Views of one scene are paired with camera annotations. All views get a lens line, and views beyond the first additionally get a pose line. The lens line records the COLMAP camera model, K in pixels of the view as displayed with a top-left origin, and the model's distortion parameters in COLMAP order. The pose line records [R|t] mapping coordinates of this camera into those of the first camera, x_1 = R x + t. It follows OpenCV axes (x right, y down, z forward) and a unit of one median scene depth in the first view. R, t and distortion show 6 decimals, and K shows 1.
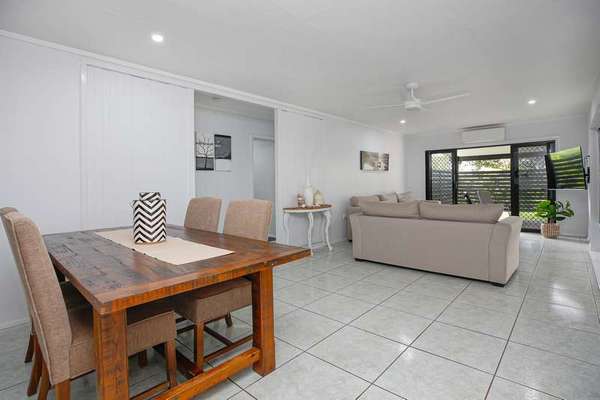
lens RADIAL K [[291.9, 0, 304.0], [0, 291.9, 183.4], [0, 0, 1]] dist [-0.030672, -0.000423]
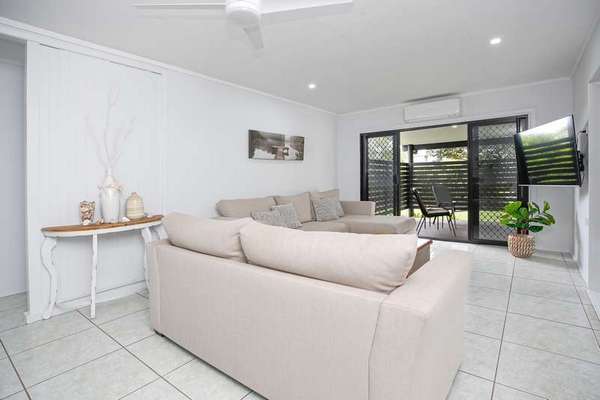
lens RADIAL K [[291.9, 0, 304.0], [0, 291.9, 183.4], [0, 0, 1]] dist [-0.030672, -0.000423]
pose [[0.997036, -0.011261, 0.076111, 0.262225], [0.009690, 0.999733, 0.020978, -0.002440], [-0.076327, -0.020179, 0.996879, 0.318557]]
